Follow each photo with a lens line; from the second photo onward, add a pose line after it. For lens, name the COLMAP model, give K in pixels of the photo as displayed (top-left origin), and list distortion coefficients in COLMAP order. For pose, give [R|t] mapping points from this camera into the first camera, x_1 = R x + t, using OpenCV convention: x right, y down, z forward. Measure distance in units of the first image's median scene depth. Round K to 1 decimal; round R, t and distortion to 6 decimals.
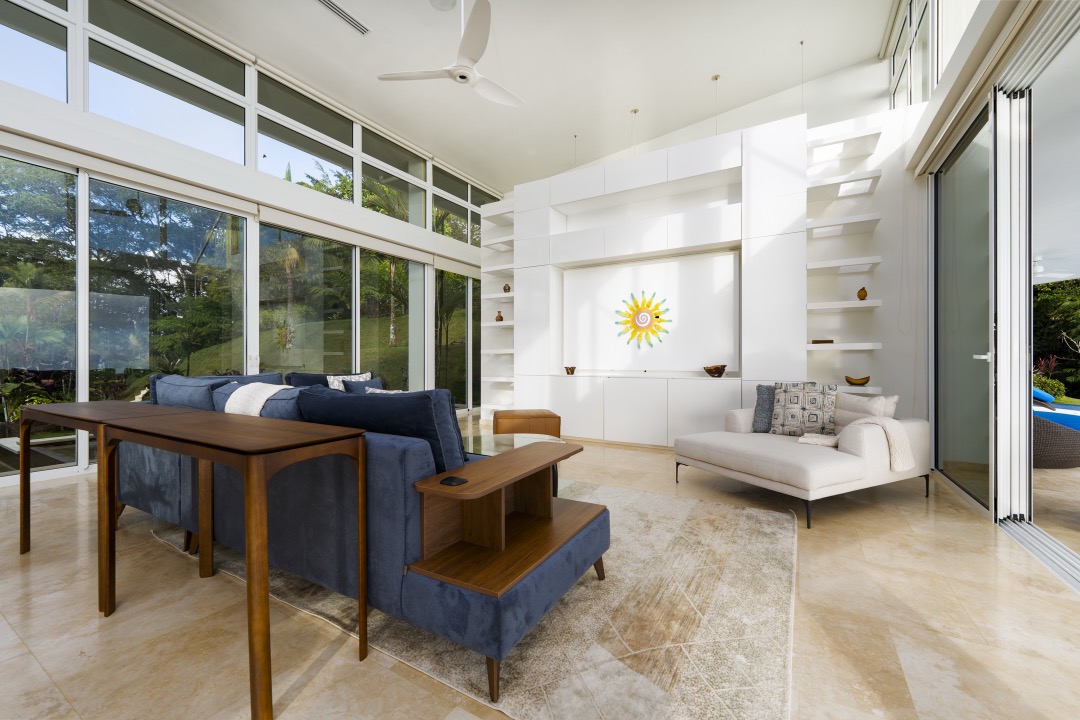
lens RADIAL K [[418.2, 0, 563.0], [0, 418.2, 358.0], [0, 0, 1]] dist [0.018754, 0.000081]
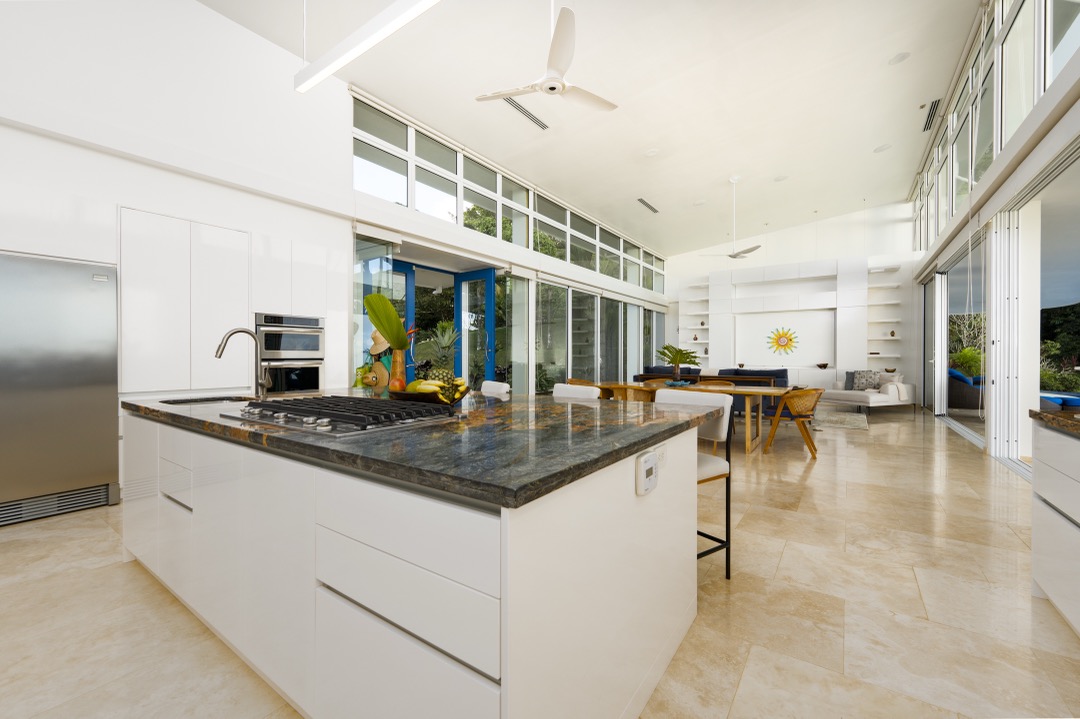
lens RADIAL K [[420.8, 0, 581.0], [0, 420.8, 357.0], [0, 0, 1]] dist [0.048505, -0.000039]
pose [[0.998531, 0.003965, -0.054040, -0.345649], [-0.003820, 0.999989, 0.002773, -0.008123], [0.054050, -0.002563, 0.998535, -0.576589]]
